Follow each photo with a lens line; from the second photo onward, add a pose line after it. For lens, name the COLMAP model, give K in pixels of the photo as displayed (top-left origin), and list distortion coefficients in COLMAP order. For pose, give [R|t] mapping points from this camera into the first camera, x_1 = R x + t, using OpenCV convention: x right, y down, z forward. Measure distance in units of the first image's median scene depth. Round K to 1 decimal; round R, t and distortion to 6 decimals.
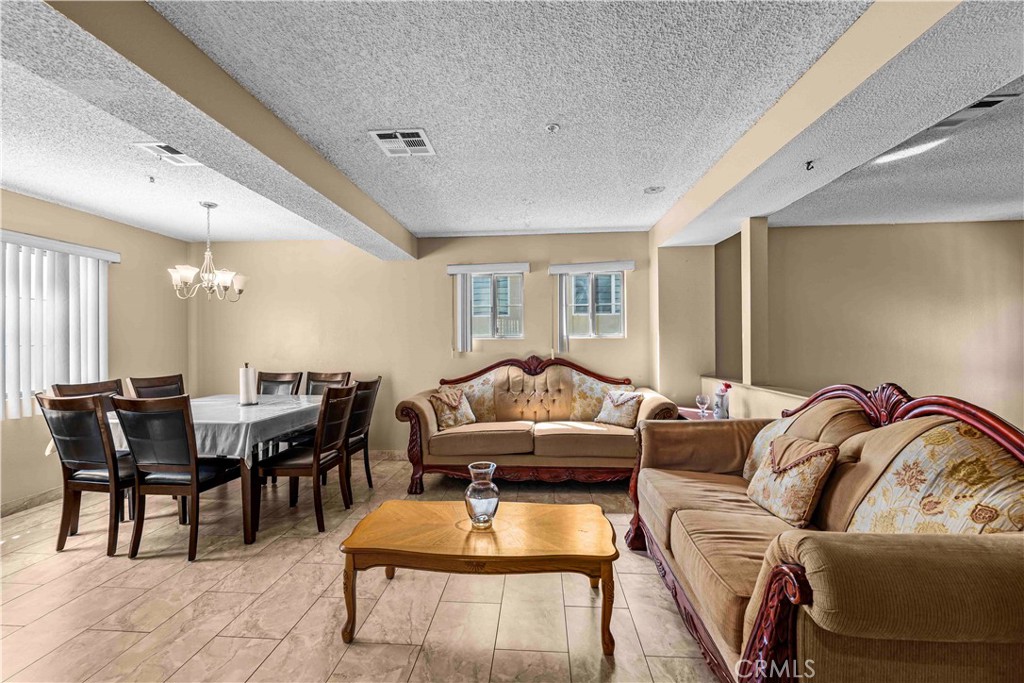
lens RADIAL K [[423.4, 0, 509.8], [0, 423.4, 340.5], [0, 0, 1]] dist [-0.000965, -0.000195]
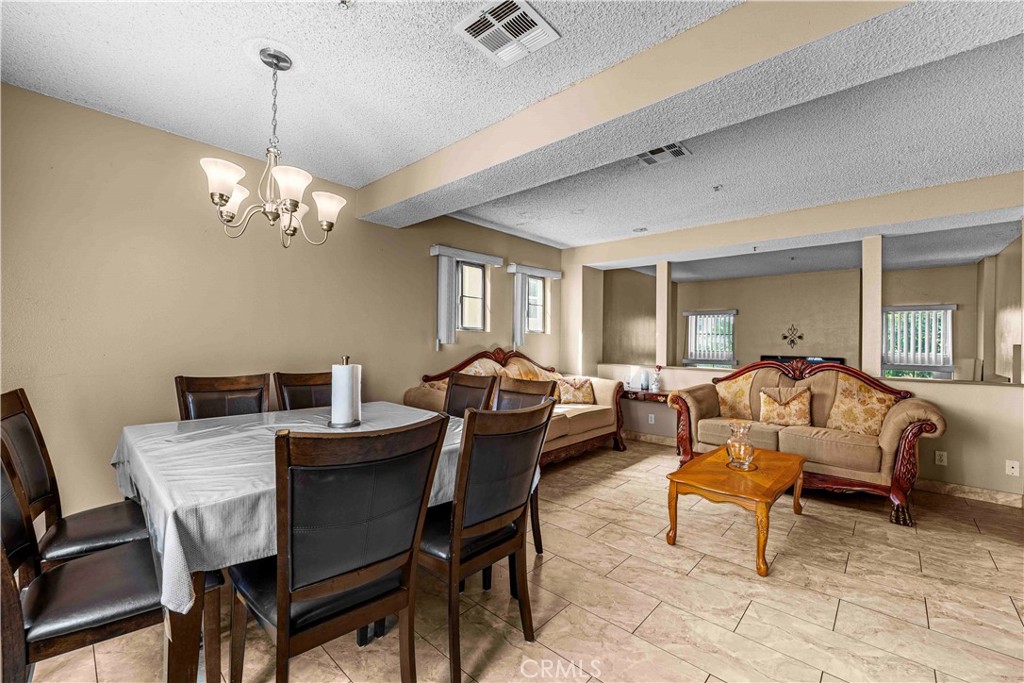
lens RADIAL K [[423.4, 0, 509.8], [0, 423.4, 340.5], [0, 0, 1]] dist [-0.000965, -0.000195]
pose [[0.611252, 0.017721, 0.791237, -0.881471], [-0.023597, 0.999713, -0.004161, 0.024397], [-0.791084, -0.016127, 0.611495, 0.408643]]
